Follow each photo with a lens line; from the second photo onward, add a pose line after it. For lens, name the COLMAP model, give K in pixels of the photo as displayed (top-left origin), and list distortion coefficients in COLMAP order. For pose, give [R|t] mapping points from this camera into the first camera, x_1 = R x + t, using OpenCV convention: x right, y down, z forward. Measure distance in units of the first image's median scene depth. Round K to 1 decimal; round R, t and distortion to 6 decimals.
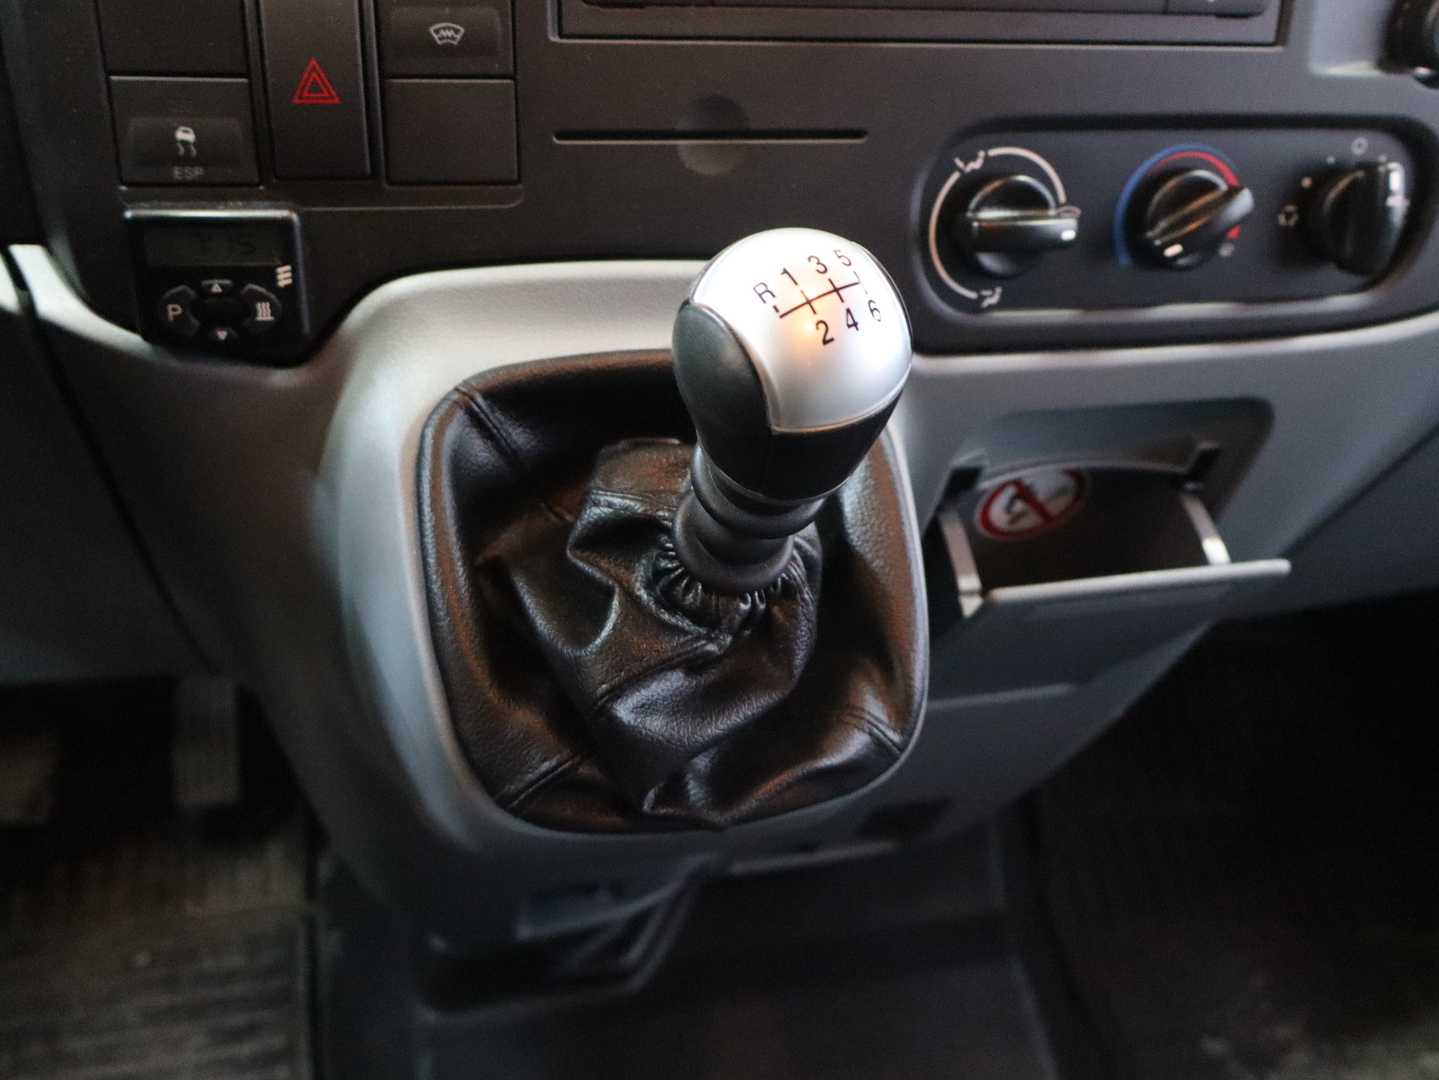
lens RADIAL K [[1330.7, 0, 704.9], [0, 1330.7, 542.7], [0, 0, 1]] dist [-0.010853, -0.001319]
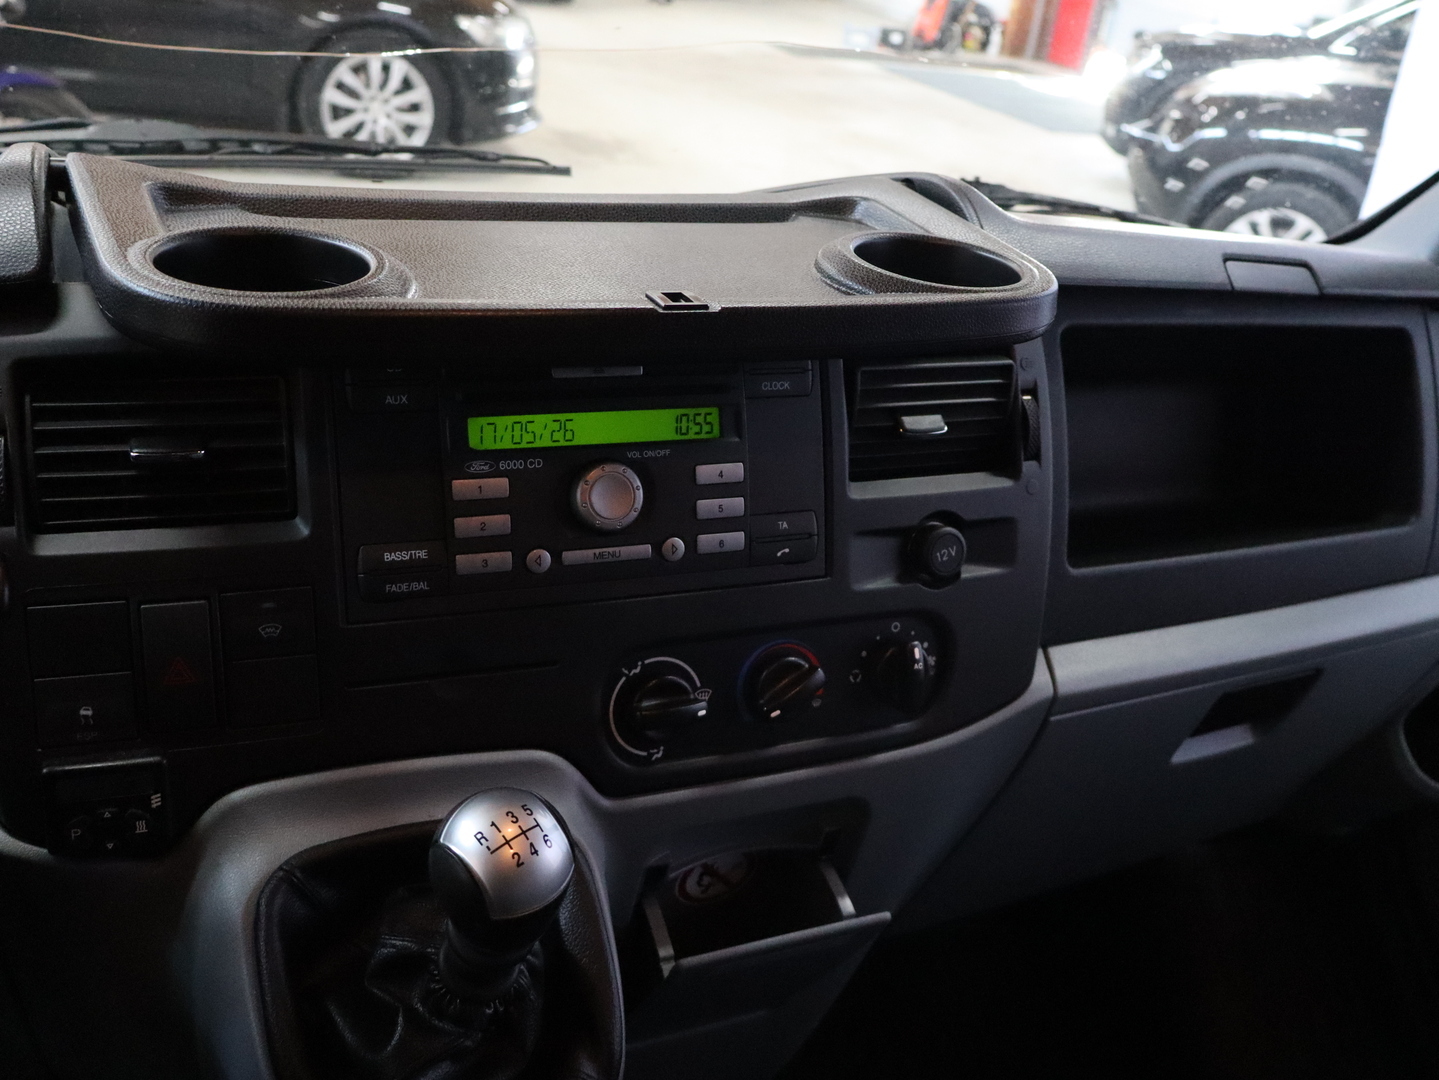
lens RADIAL K [[1330.7, 0, 704.9], [0, 1330.7, 542.7], [0, 0, 1]] dist [-0.010853, -0.001319]
pose [[0.984665, -0.052735, 0.166296, 0.043873], [0.086343, 0.975599, -0.201869, -0.130242], [-0.151593, 0.213131, 0.965192, -0.531014]]
